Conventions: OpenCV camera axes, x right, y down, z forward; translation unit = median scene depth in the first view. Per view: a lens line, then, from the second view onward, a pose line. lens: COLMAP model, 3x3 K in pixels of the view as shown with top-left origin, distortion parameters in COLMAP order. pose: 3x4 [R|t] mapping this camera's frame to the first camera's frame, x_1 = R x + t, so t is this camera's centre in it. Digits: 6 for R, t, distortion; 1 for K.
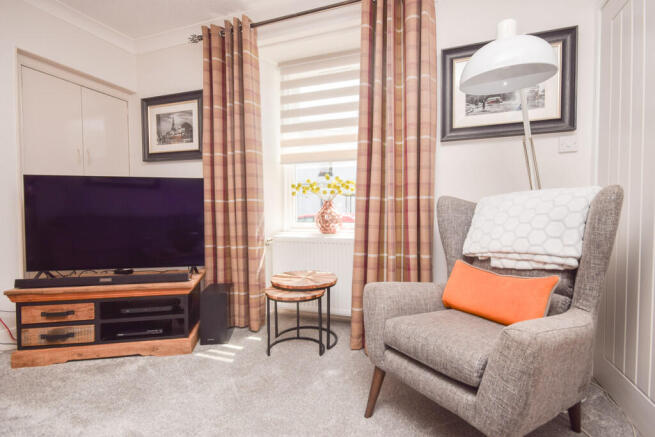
lens RADIAL K [[323.4, 0, 324.0], [0, 323.4, 222.0], [0, 0, 1]] dist [0.001598, 0.000577]
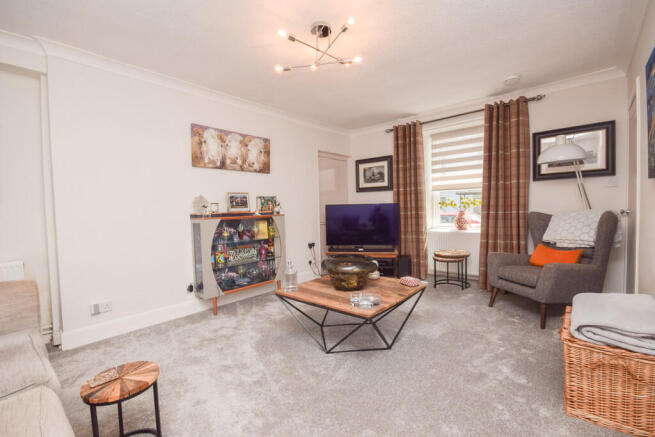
lens RADIAL K [[293.1, 0, 324.4], [0, 293.1, 219.8], [0, 0, 1]] dist [0.001933, -0.003111]
pose [[0.937302, -0.004804, -0.348485, -0.176337], [0.006676, 0.999969, 0.004169, -0.041466], [0.348454, -0.006234, 0.937305, -1.005525]]
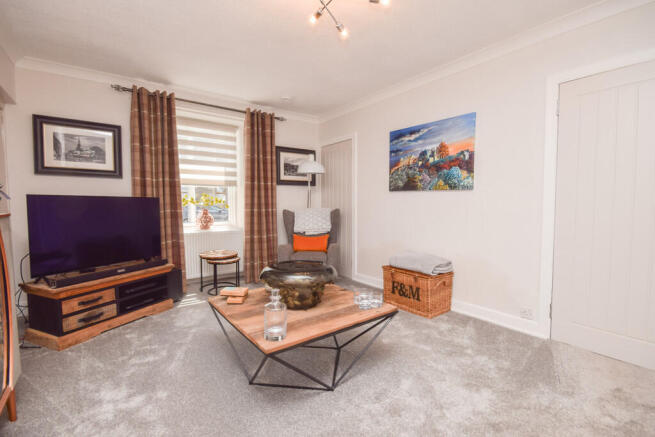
lens RADIAL K [[293.1, 0, 332.5], [0, 293.1, 218.9], [0, 0, 1]] dist [0.001933, -0.003111]
pose [[0.531735, -0.039975, 0.845967, -1.196339], [0.028340, 0.999166, 0.029401, -0.056714], [-0.846436, 0.008342, 0.532425, -0.450042]]
